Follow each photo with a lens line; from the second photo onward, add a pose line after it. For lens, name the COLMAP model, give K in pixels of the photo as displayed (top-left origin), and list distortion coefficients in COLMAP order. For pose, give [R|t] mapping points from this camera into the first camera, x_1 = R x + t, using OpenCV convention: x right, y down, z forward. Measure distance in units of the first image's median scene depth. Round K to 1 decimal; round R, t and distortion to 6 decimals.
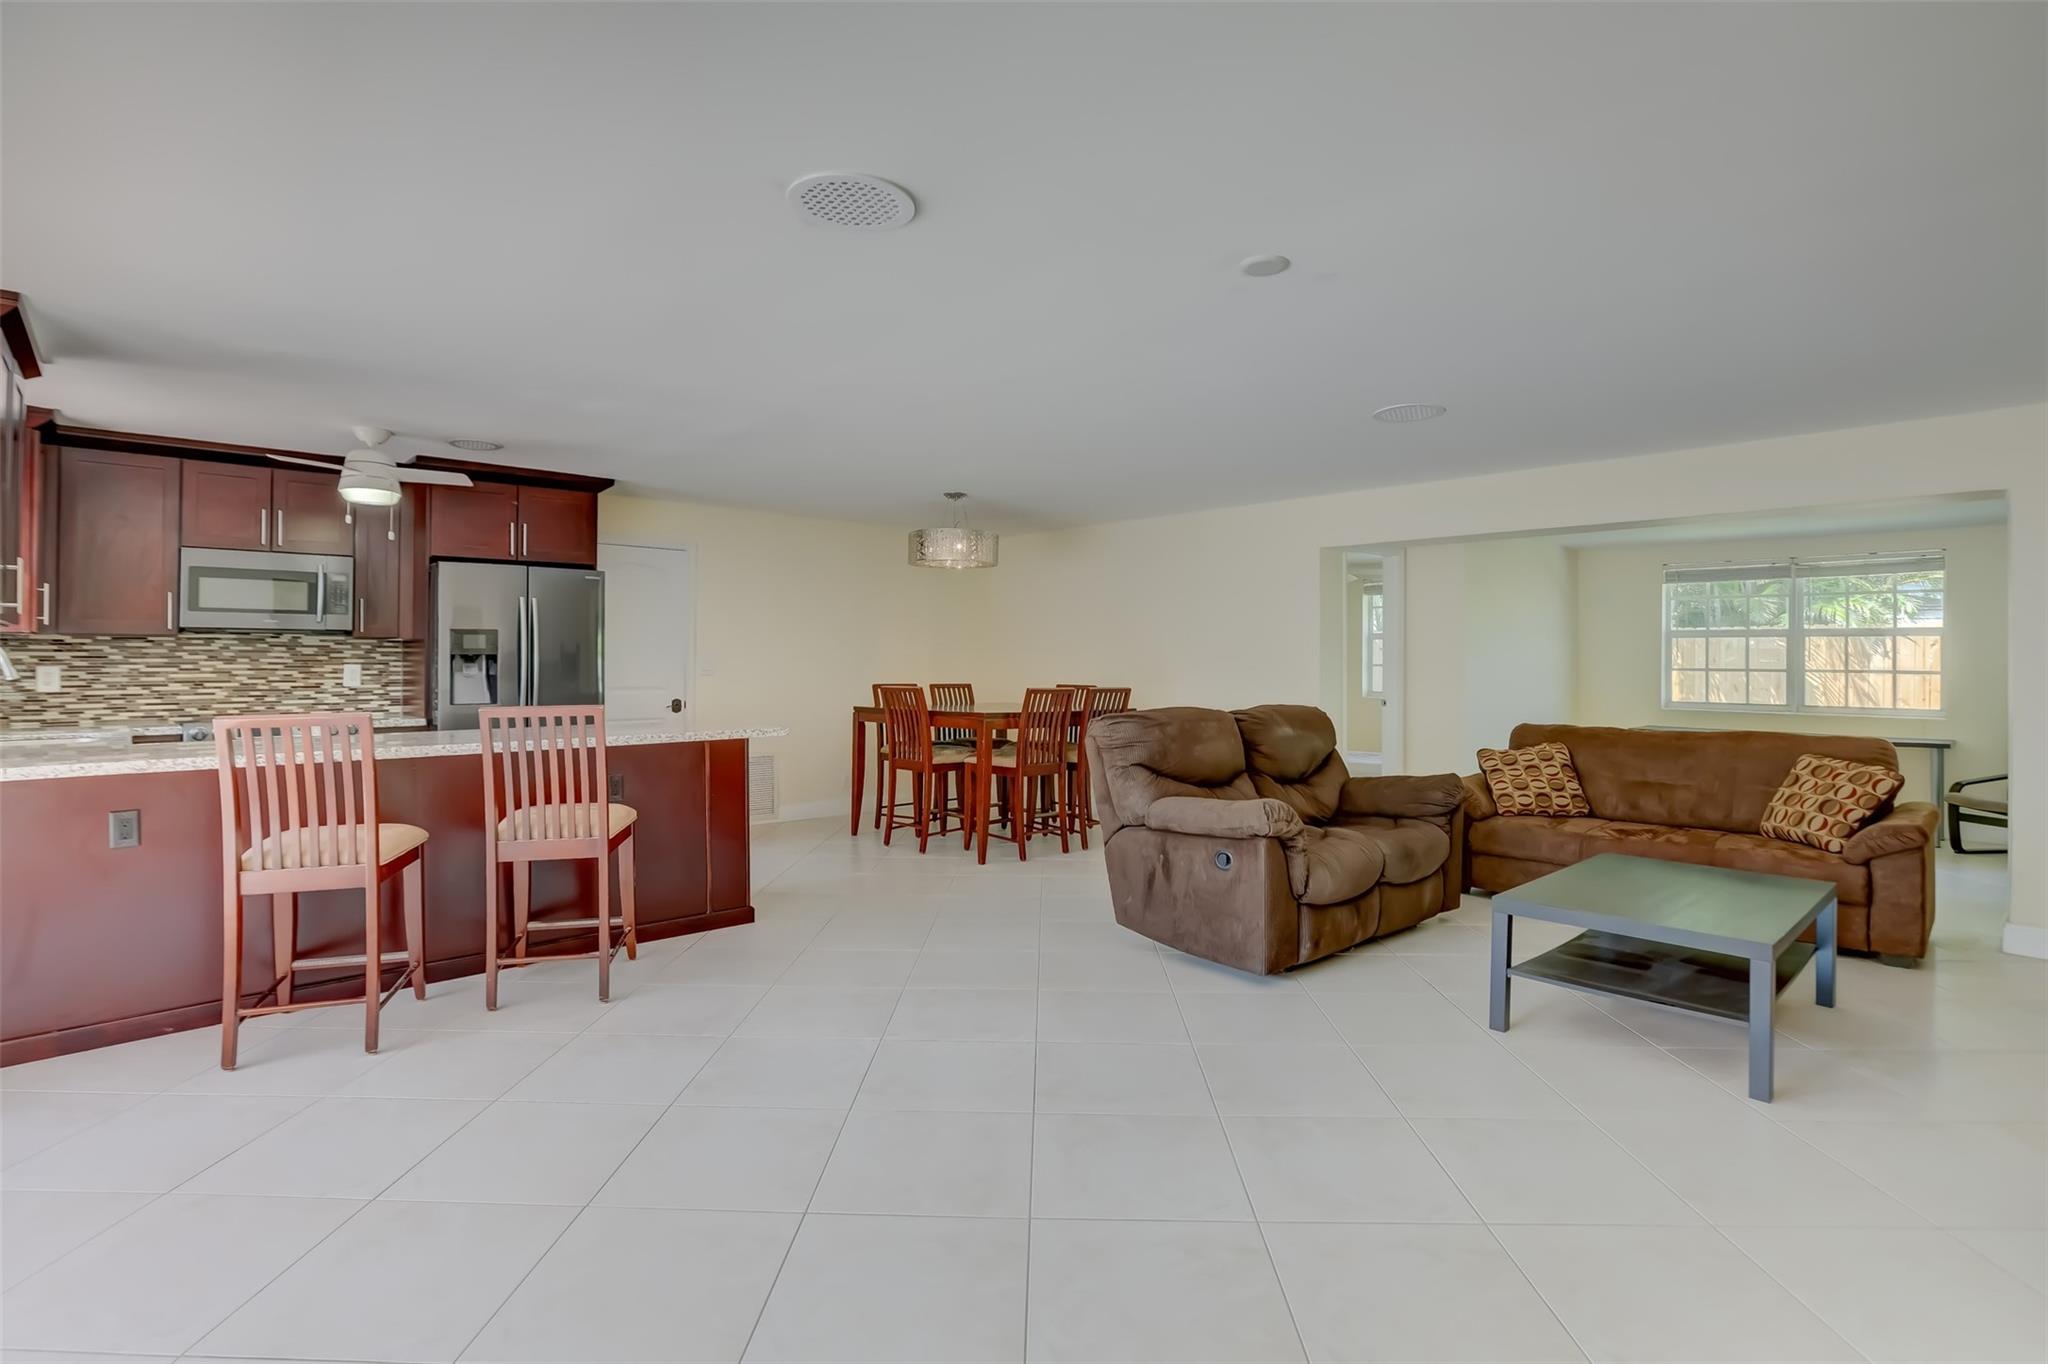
lens RADIAL K [[931.1, 0, 1024.4], [0, 931.1, 674.0], [0, 0, 1]] dist [-0.045966, 0.016187]
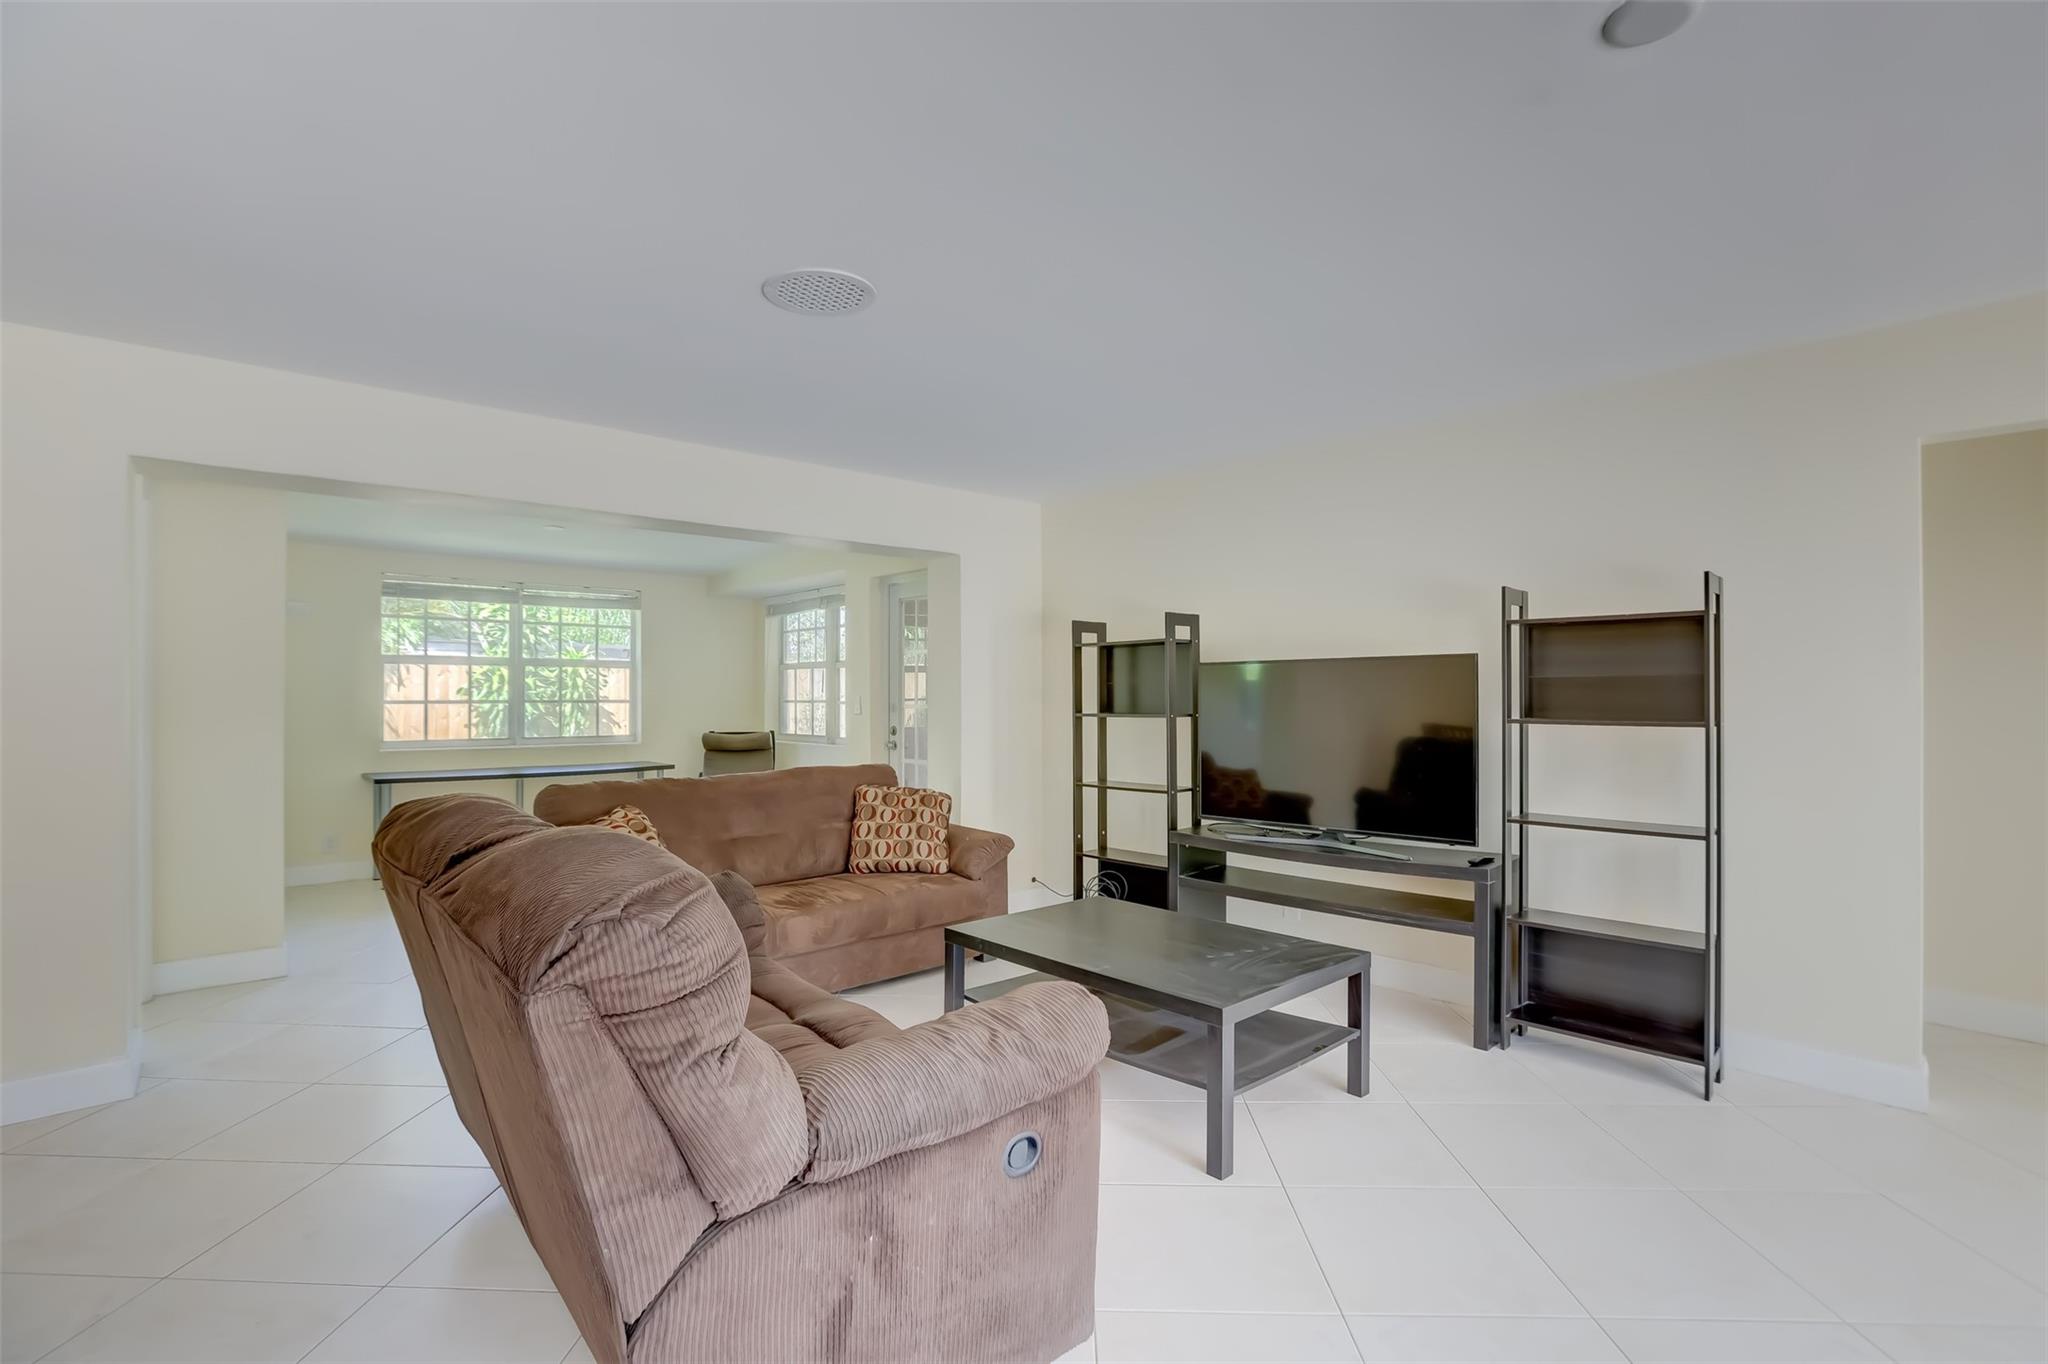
lens RADIAL K [[931.1, 0, 1024.0], [0, 931.1, 687.3], [0, 0, 1]] dist [-0.045966, 0.016187]
pose [[0.009150, -0.000160, 0.999958, -0.117980], [0.014835, 0.999890, 0.000024, -0.012568], [-0.999848, 0.014834, 0.009152, 0.505416]]
